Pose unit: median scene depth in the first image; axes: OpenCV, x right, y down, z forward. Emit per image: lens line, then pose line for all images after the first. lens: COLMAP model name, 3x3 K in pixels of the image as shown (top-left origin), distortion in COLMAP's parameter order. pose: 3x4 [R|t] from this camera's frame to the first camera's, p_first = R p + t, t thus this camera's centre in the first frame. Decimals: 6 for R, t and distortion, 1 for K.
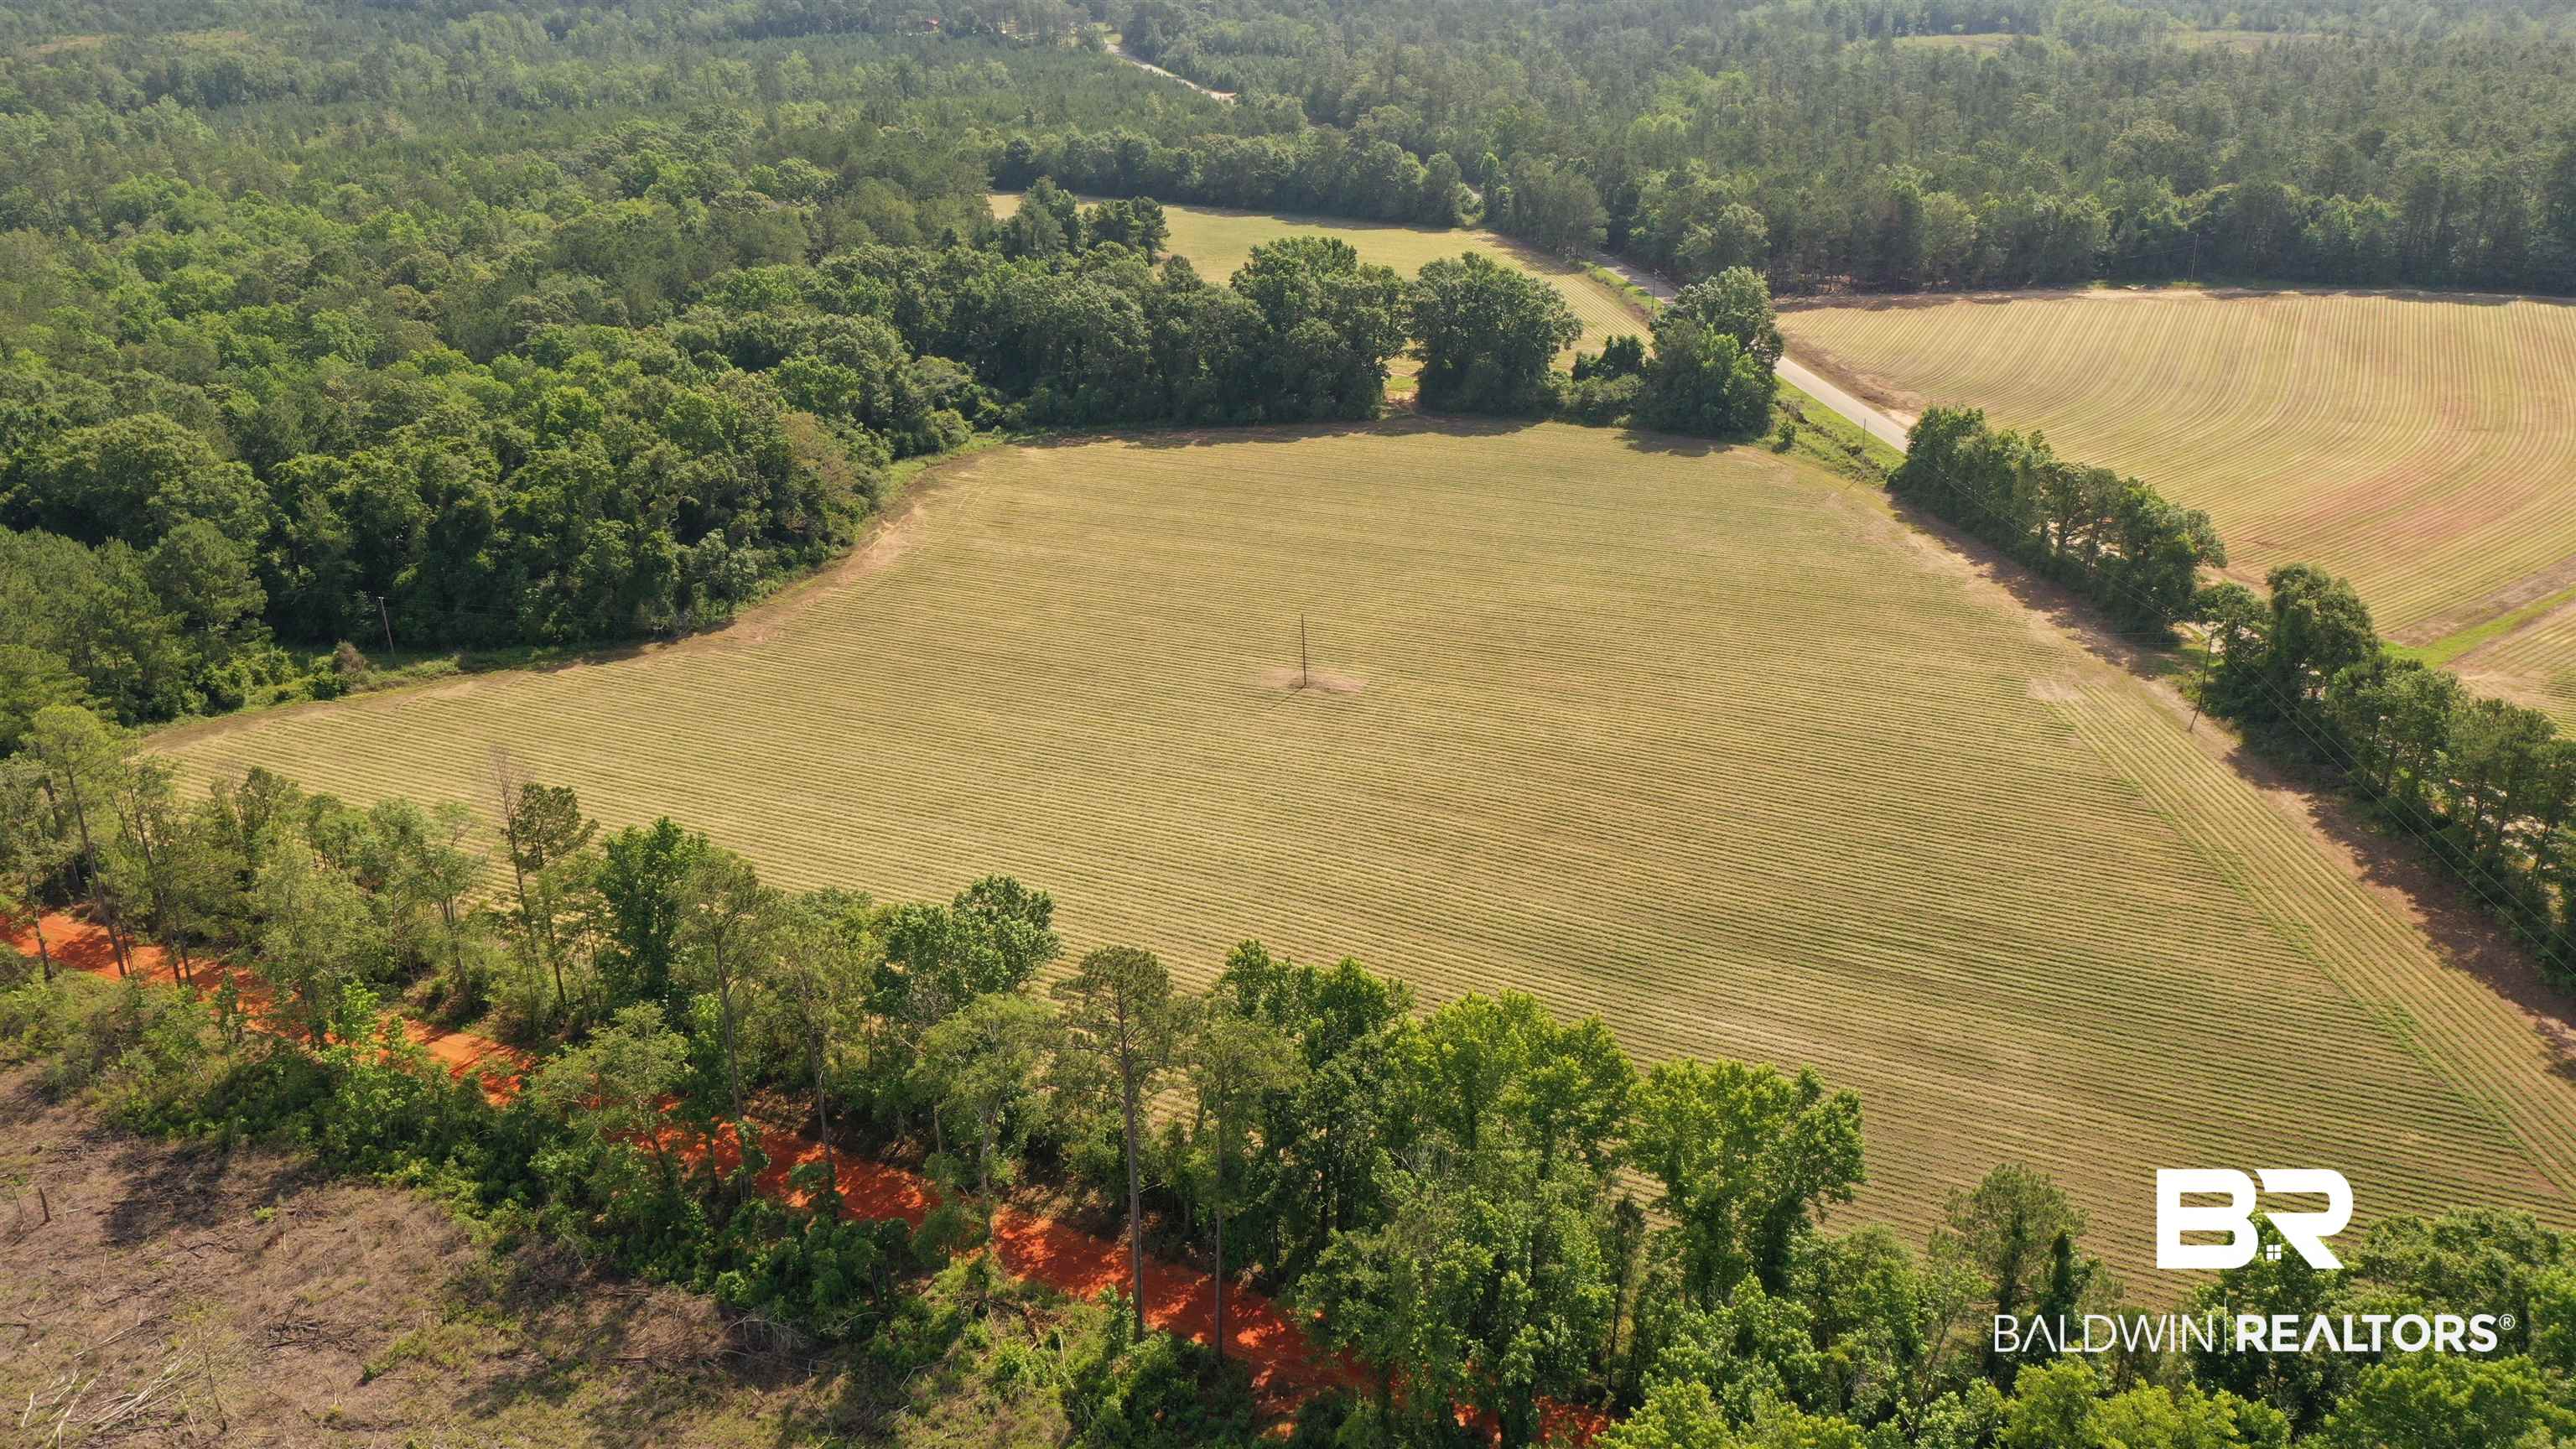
lens RADIAL K [[2046.0, 0, 1293.2], [0, 2046.0, 708.4], [0, 0, 1]] dist [0.019107, 0.004083]
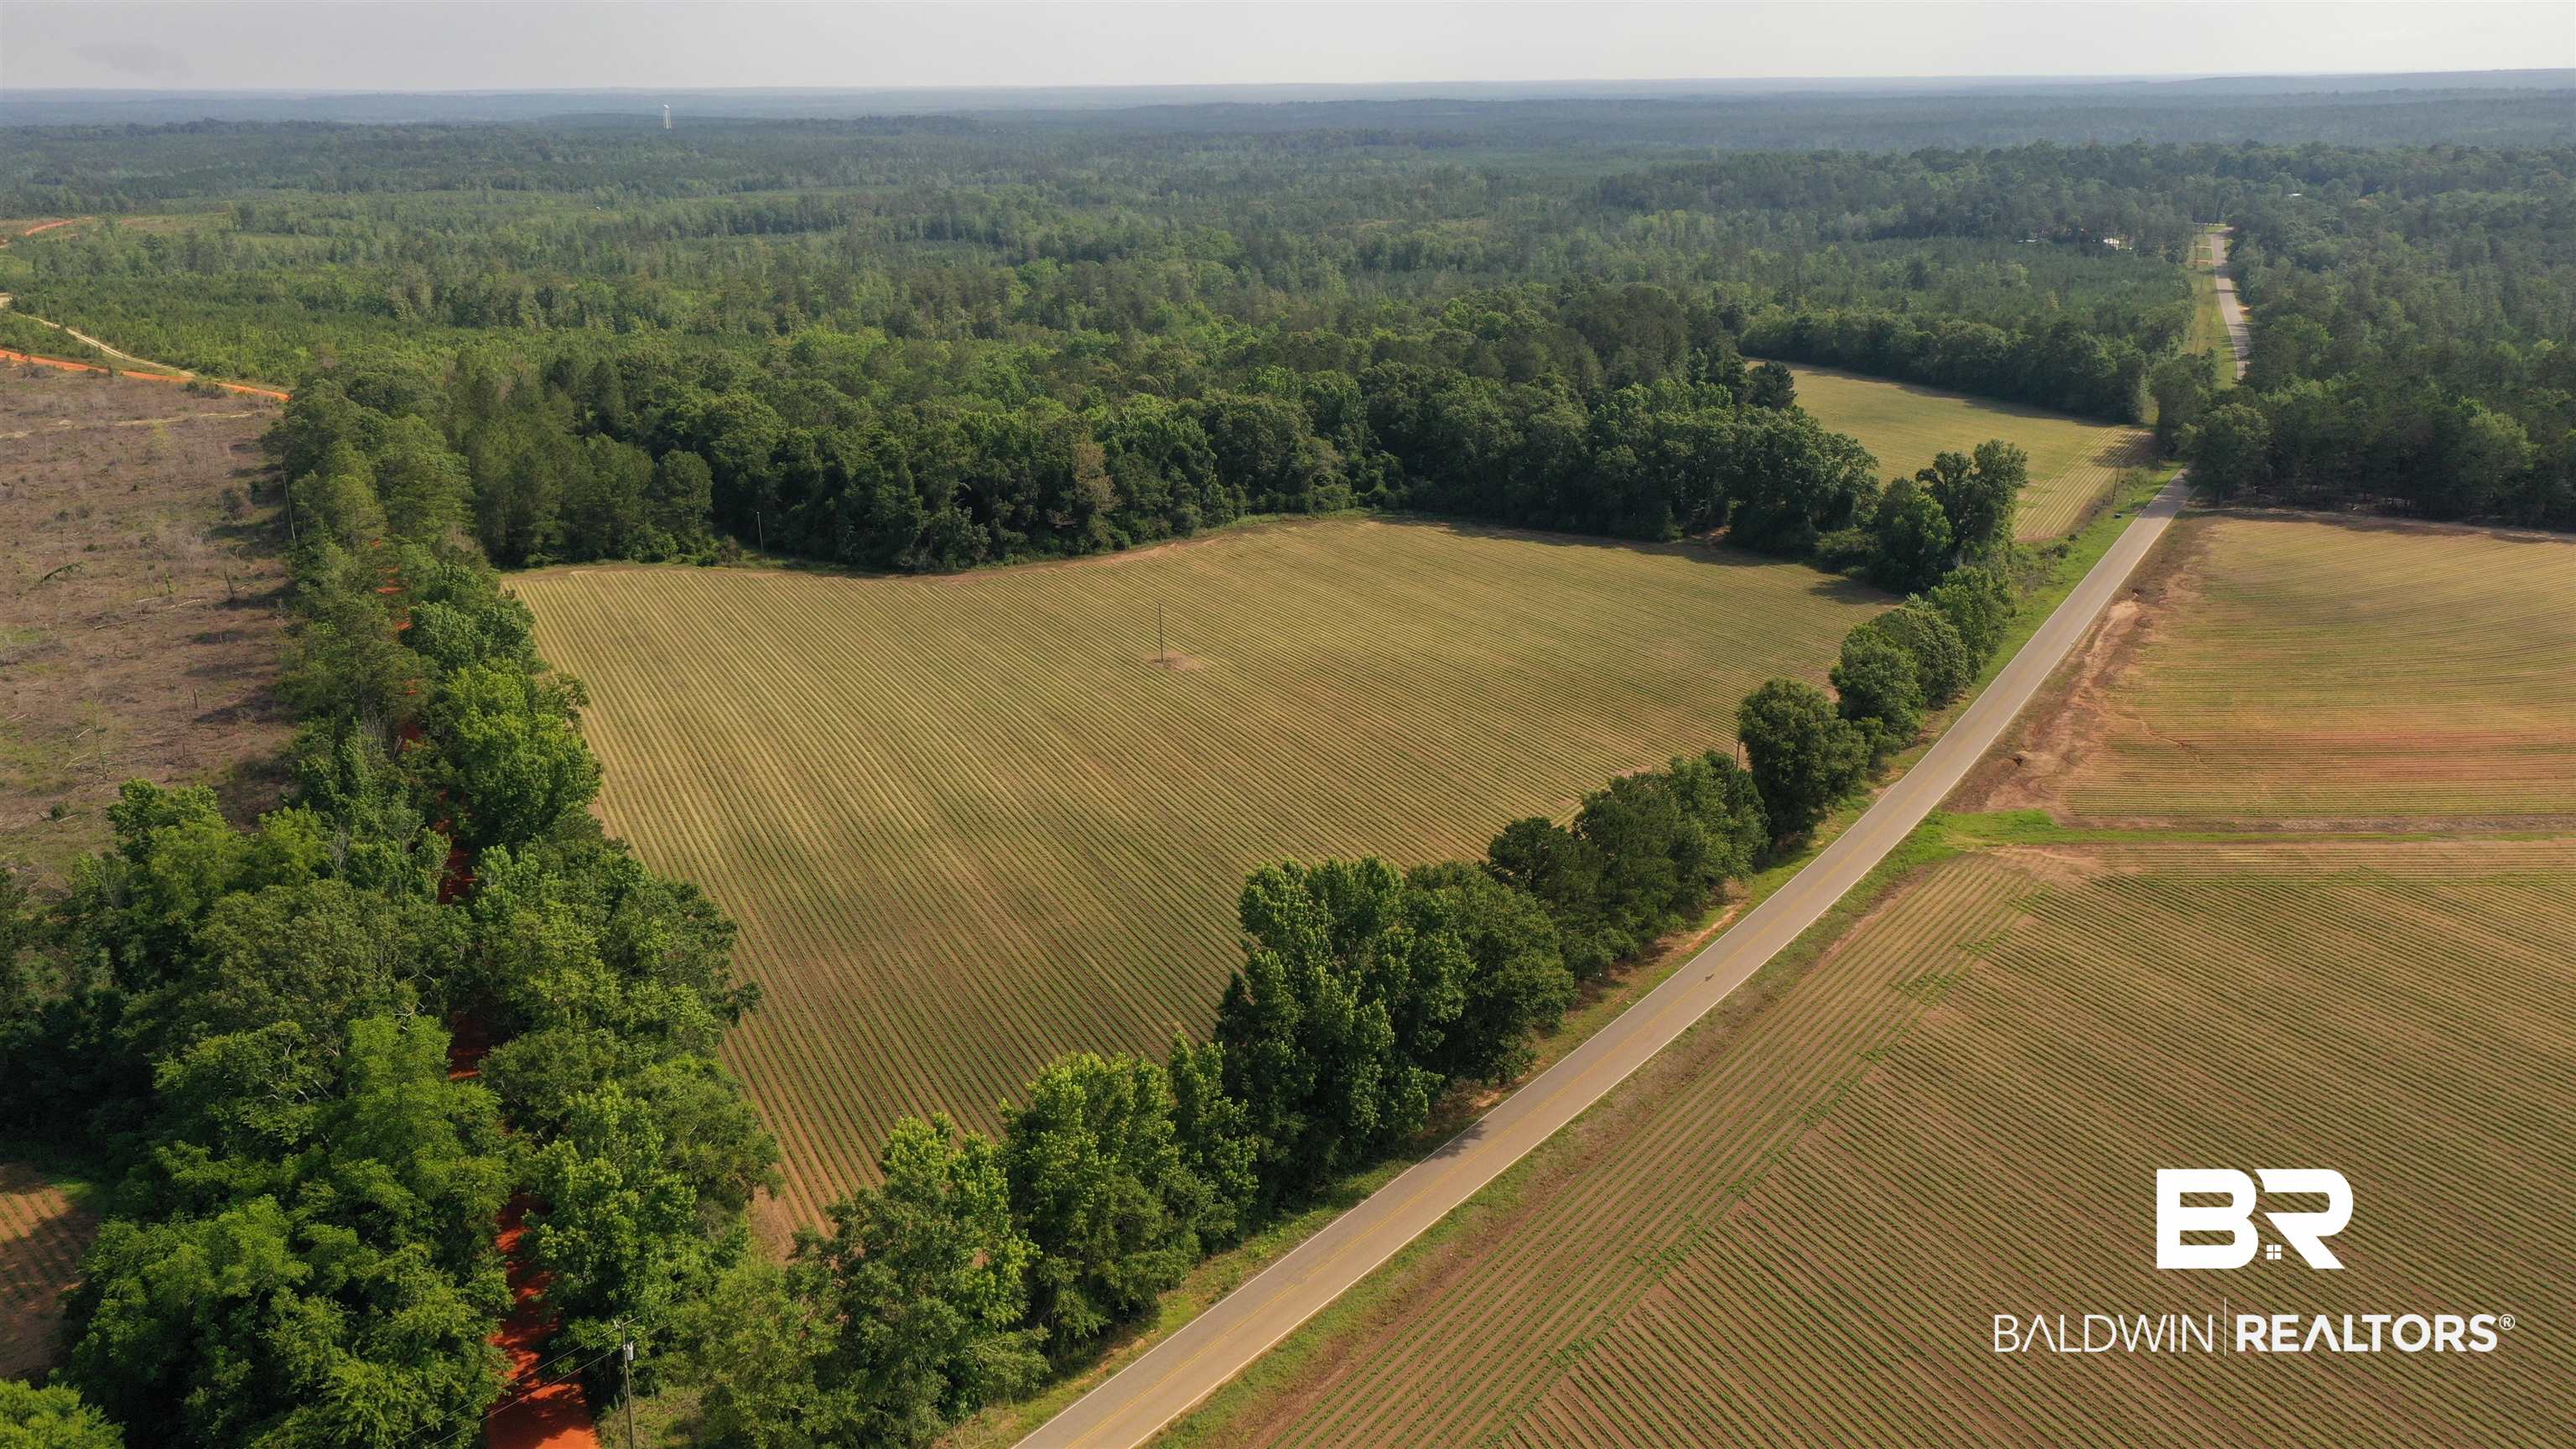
lens RADIAL K [[2046.0, 0, 1277.0], [0, 2046.0, 726.0], [0, 0, 1]] dist [0.019107, 0.004083]
pose [[0.774382, 0.186921, -0.604478, 0.649081], [-0.241985, 0.970229, -0.009980, 0.017996], [0.584616, 0.154003, 0.796559, 0.021670]]
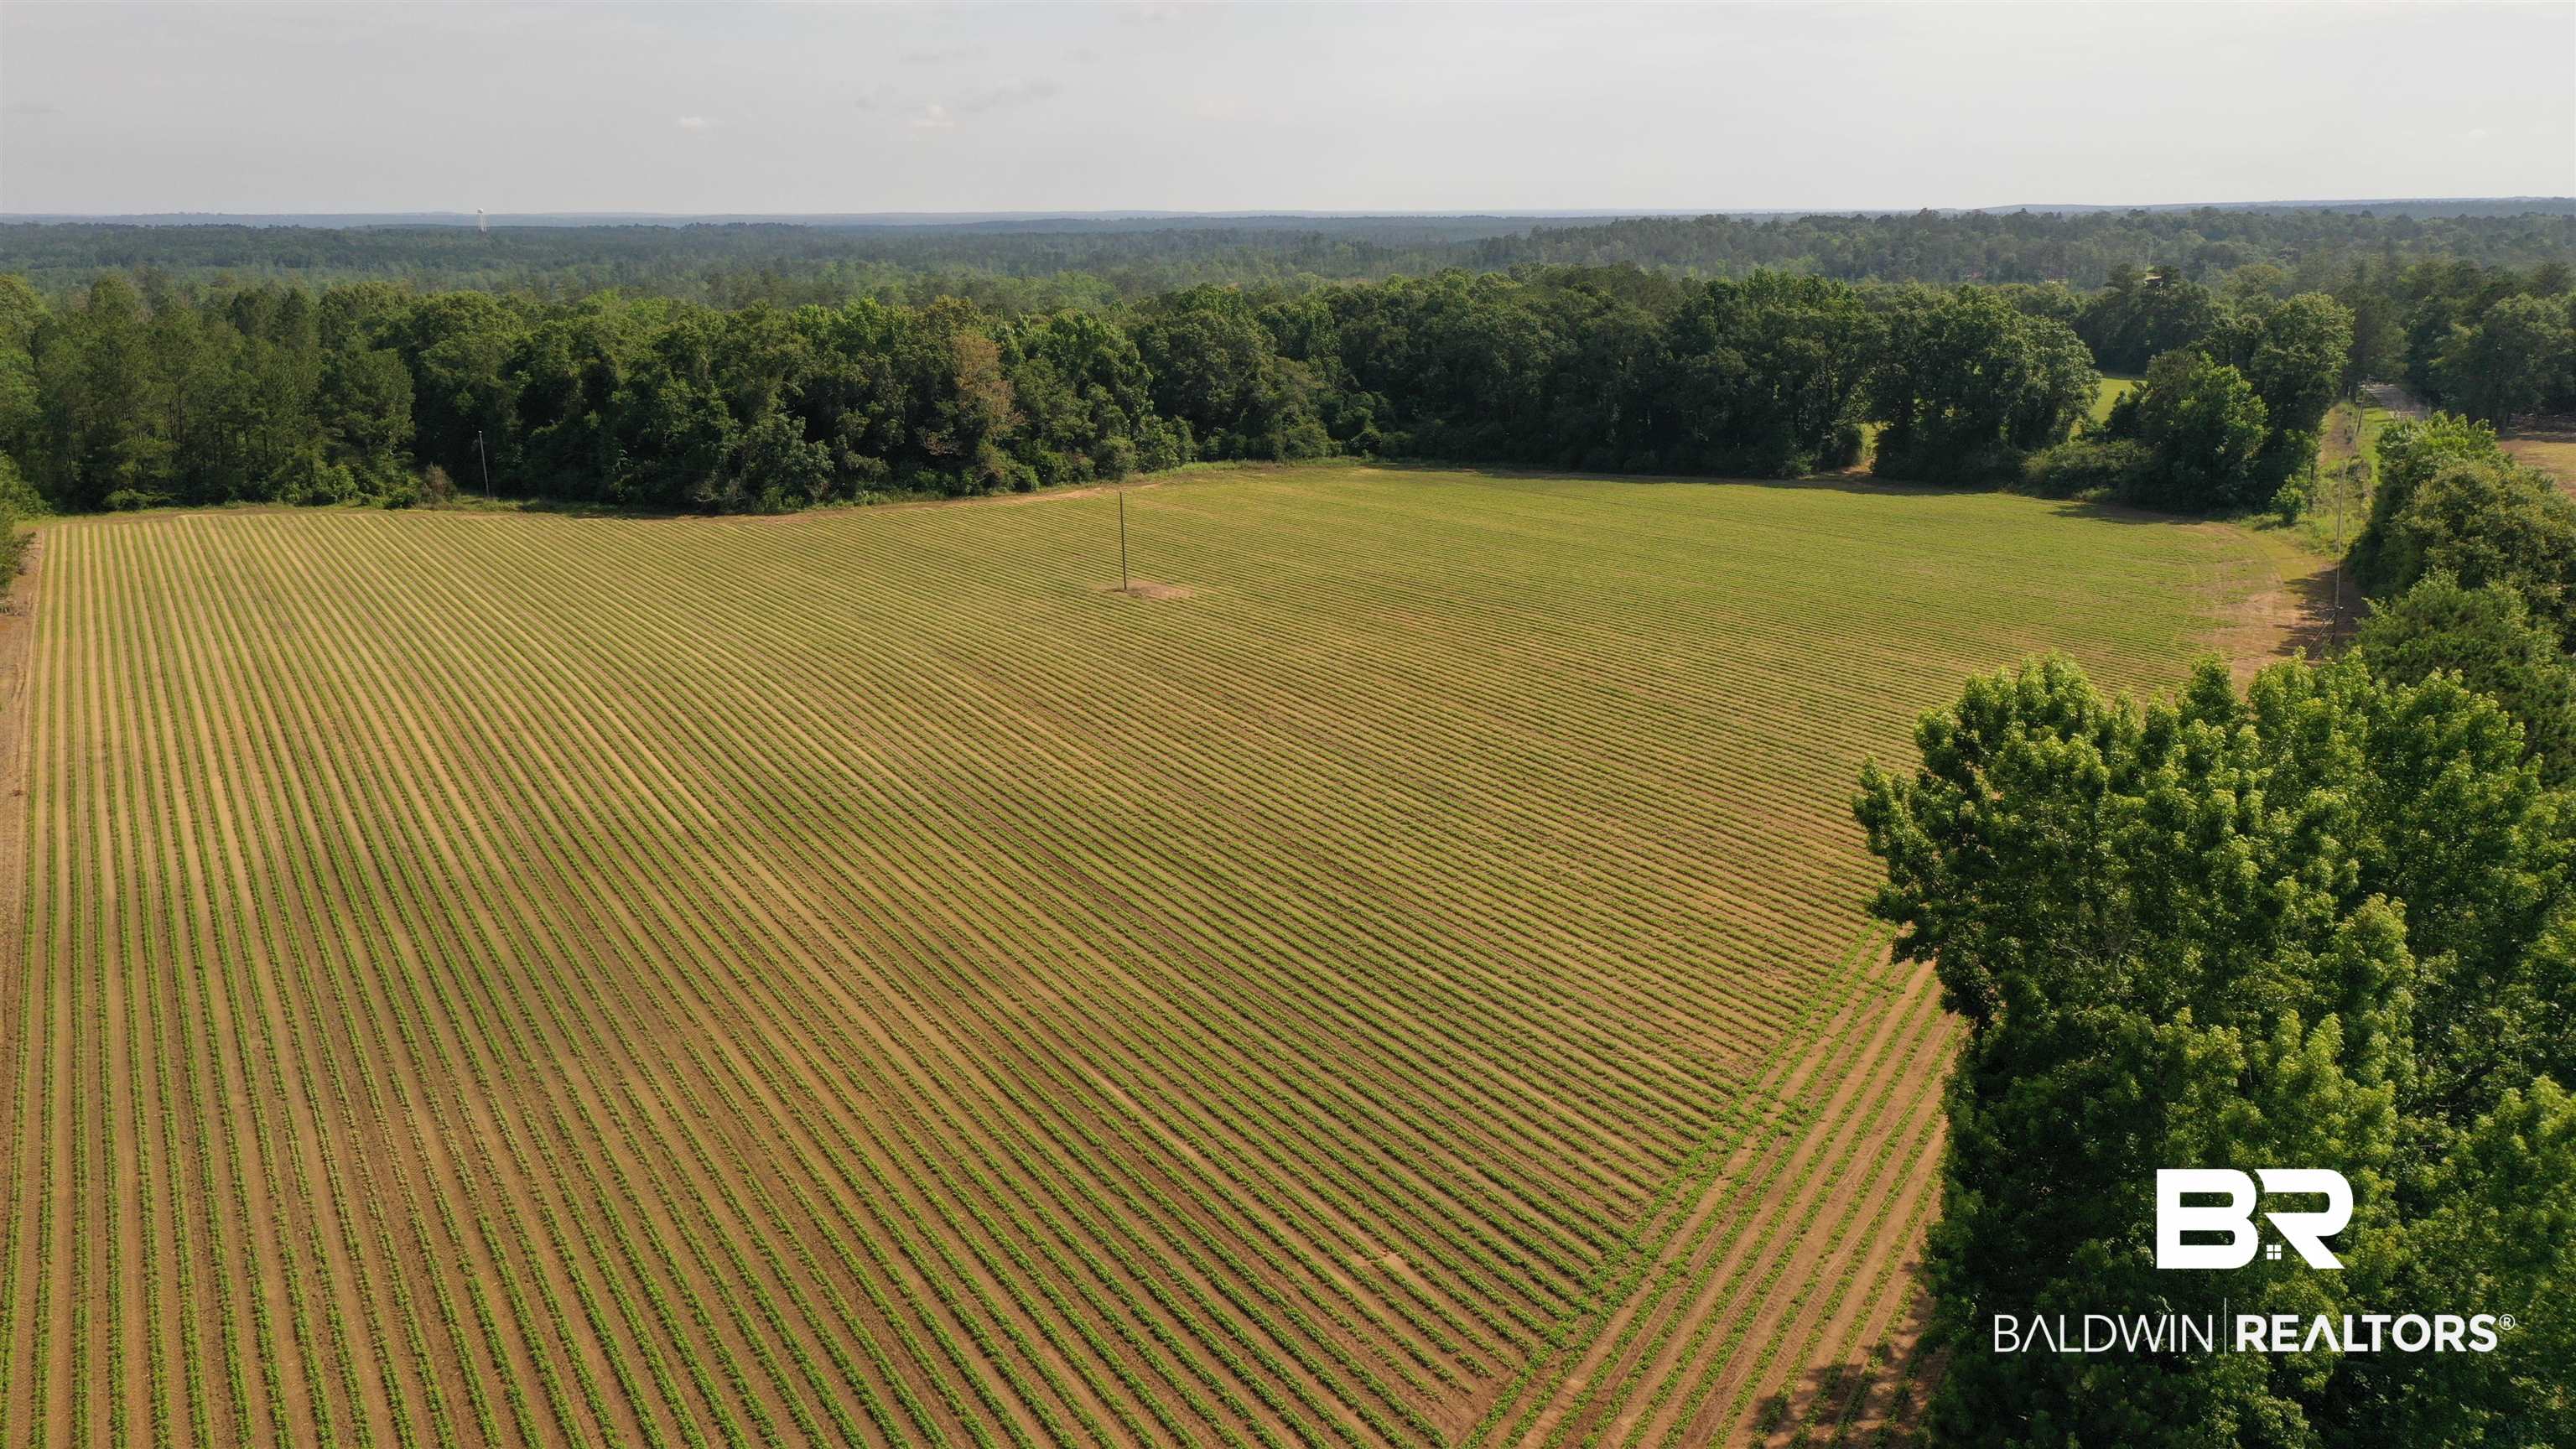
lens RADIAL K [[2046.0, 0, 1286.8], [0, 2046.0, 717.8], [0, 0, 1]] dist [0.019107, 0.004083]
pose [[0.824405, 0.136138, -0.549384, 0.377048], [-0.220701, 0.971130, -0.090536, 0.071222], [0.521198, 0.195888, 0.830651, 0.304854]]
